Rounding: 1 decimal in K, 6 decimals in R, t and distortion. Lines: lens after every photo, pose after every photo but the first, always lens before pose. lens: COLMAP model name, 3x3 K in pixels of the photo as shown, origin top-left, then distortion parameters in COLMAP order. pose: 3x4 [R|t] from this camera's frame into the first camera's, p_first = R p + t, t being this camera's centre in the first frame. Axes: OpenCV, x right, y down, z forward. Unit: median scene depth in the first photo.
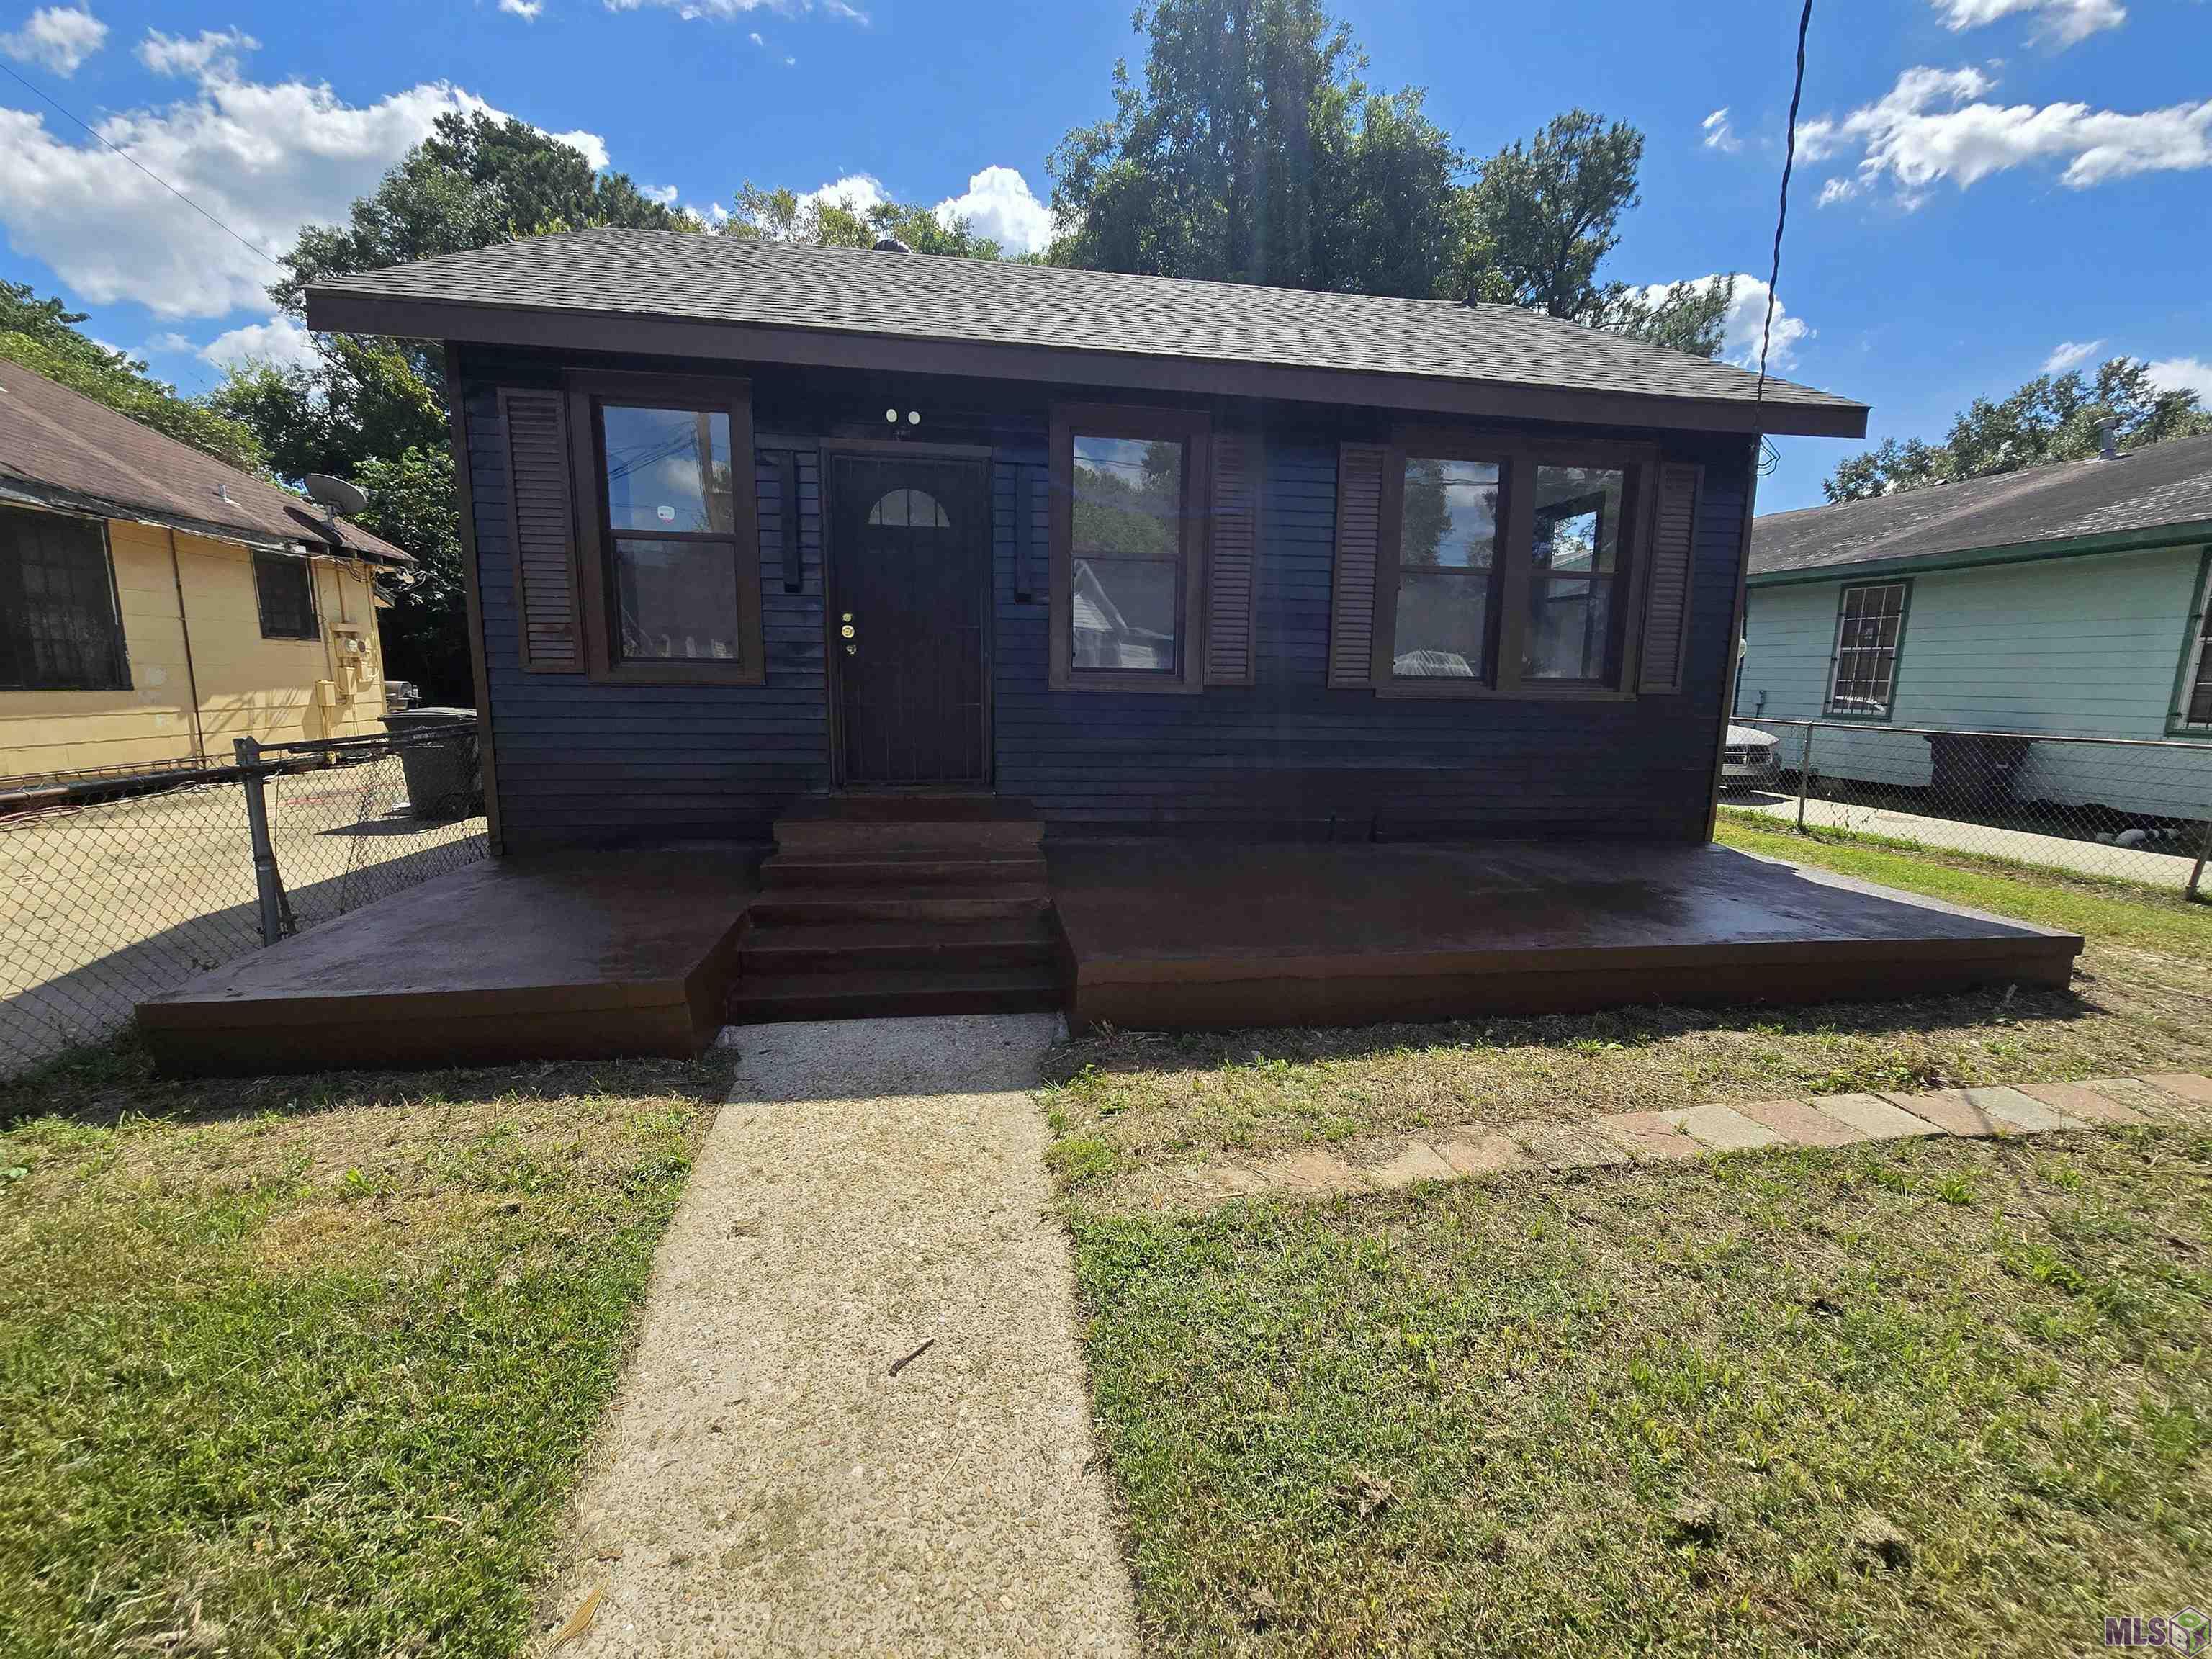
lens RADIAL K [[912.4, 0, 1106.0], [0, 912.4, 829.5], [0, 0, 1]] dist [0.013434, 0.000313]
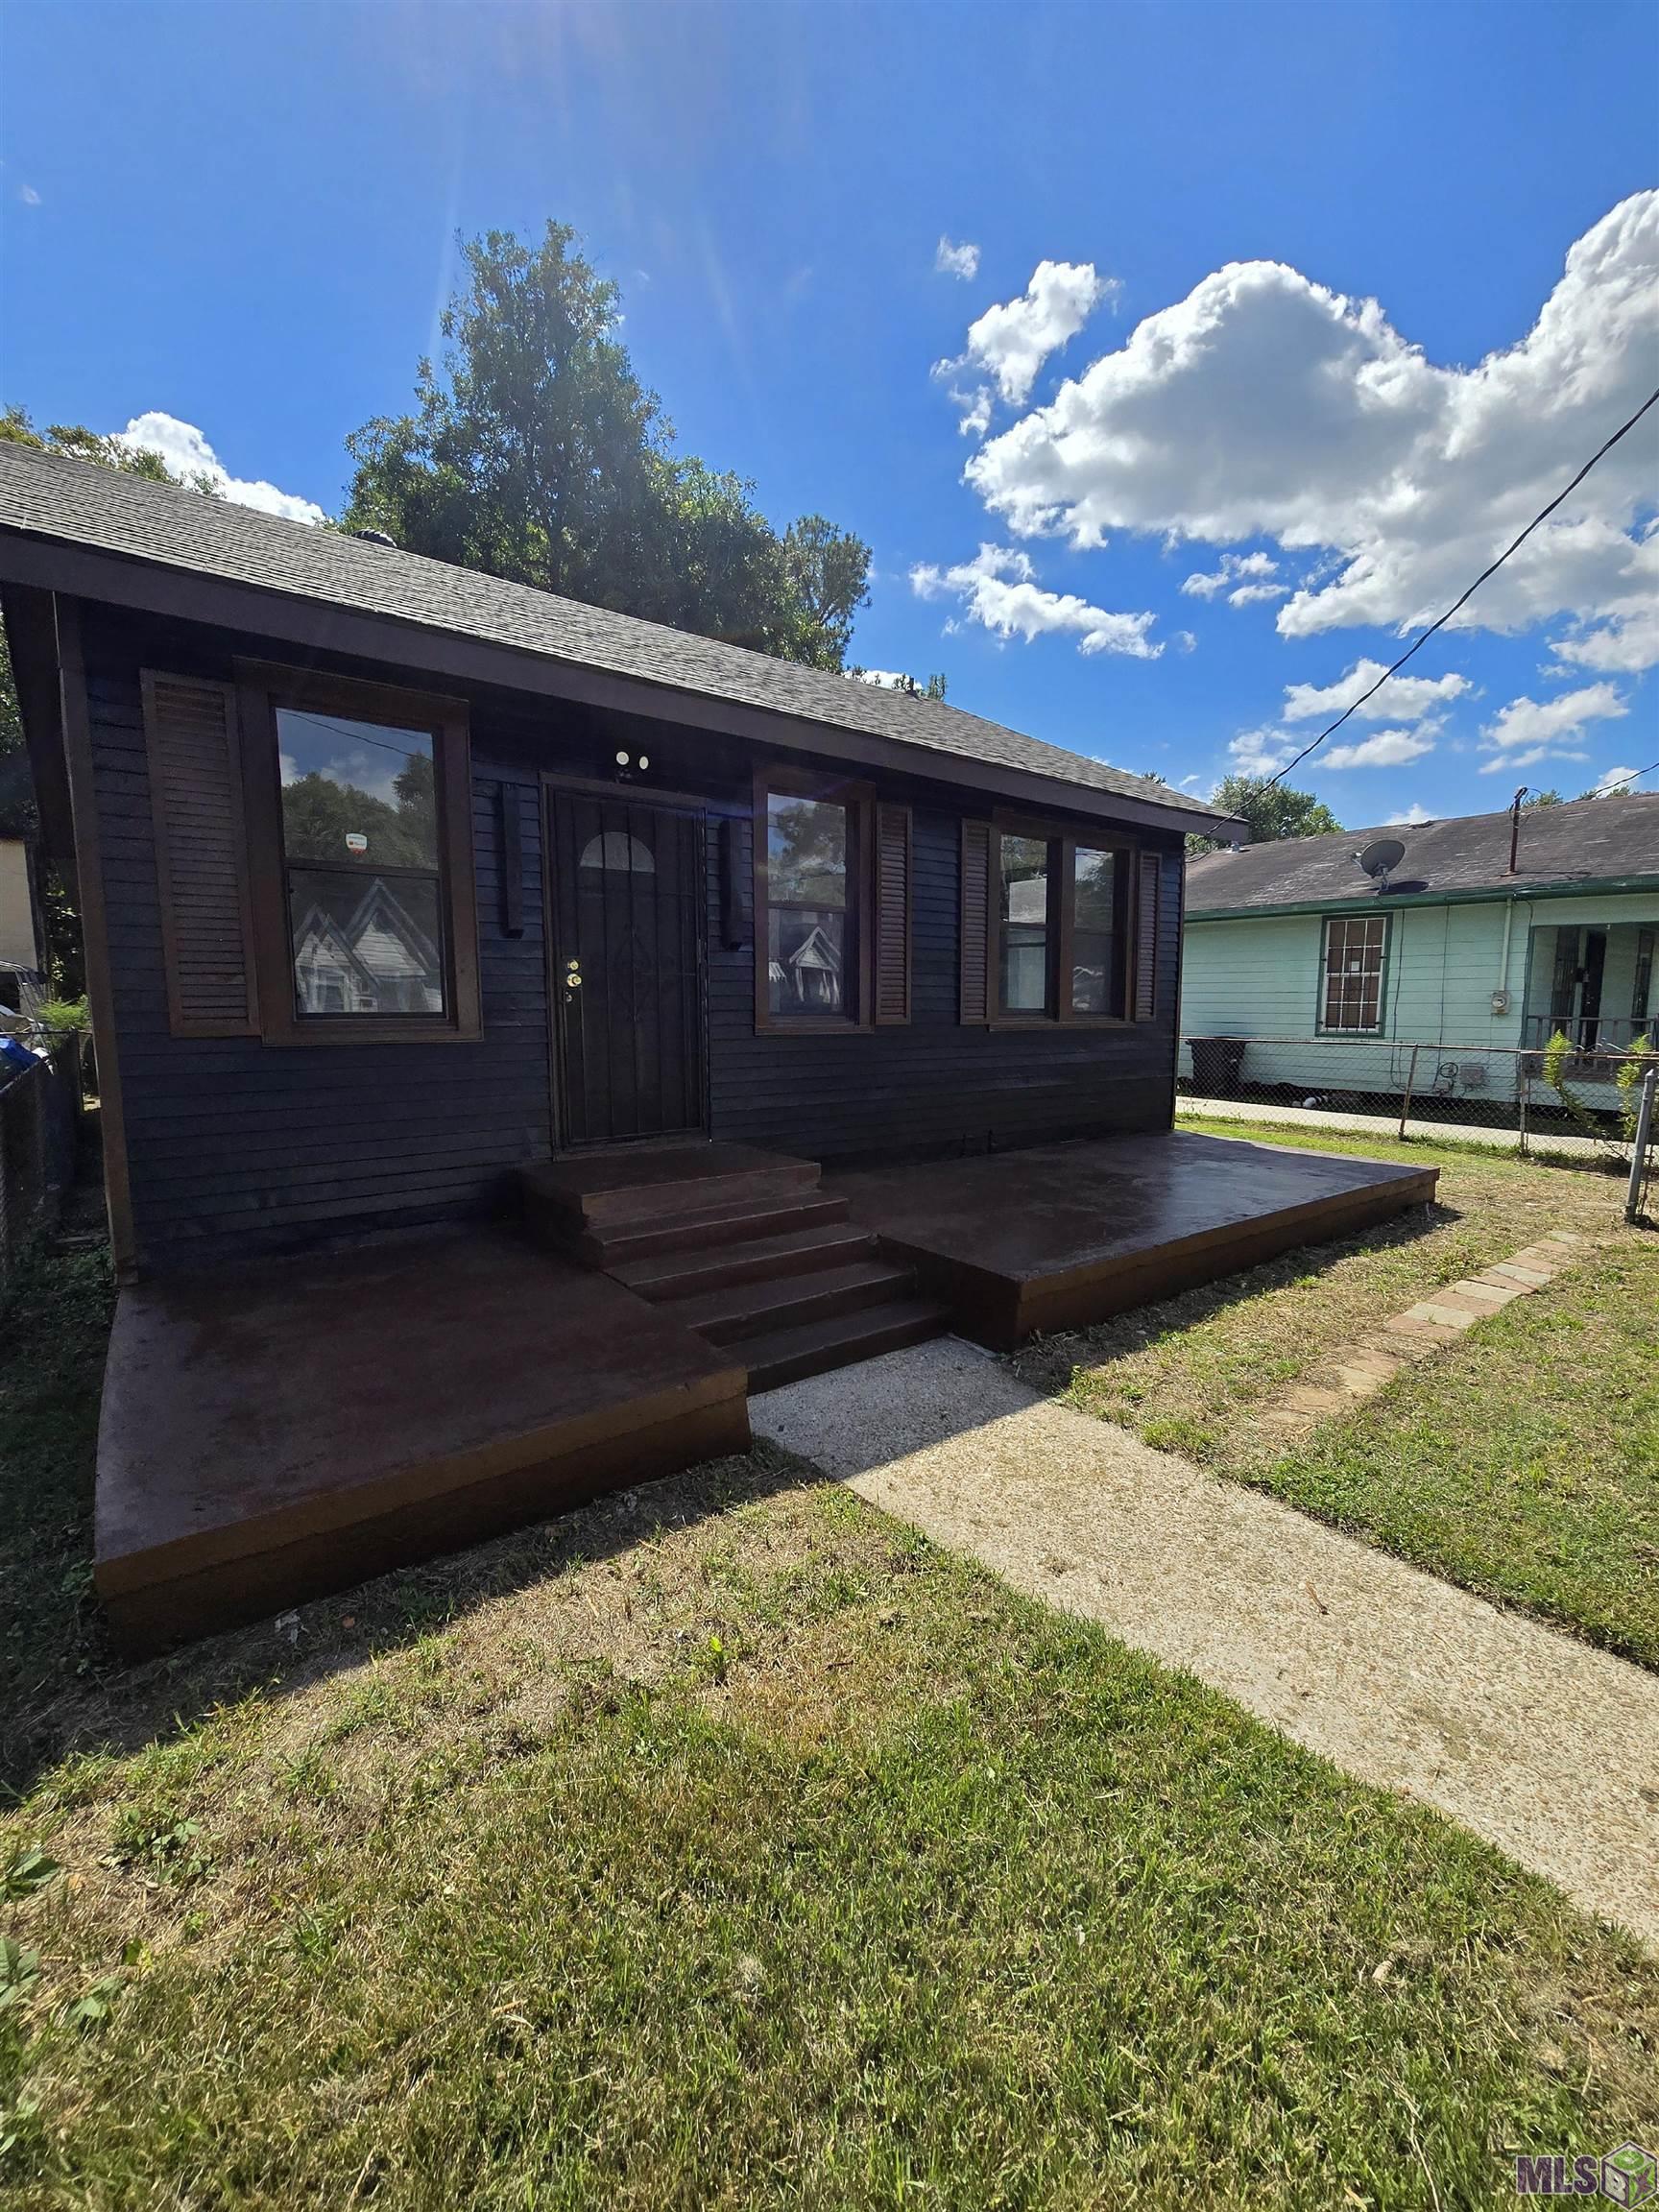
lens RADIAL K [[912.4, 0, 829.5], [0, 912.4, 1106.0], [0, 0, 1]] dist [0.013434, 0.000313]
pose [[0.869213, -0.070865, 0.489332, -0.552197], [0.093189, 0.995419, -0.021378, -0.049475], [-0.485576, 0.064183, 0.871835, 0.081802]]
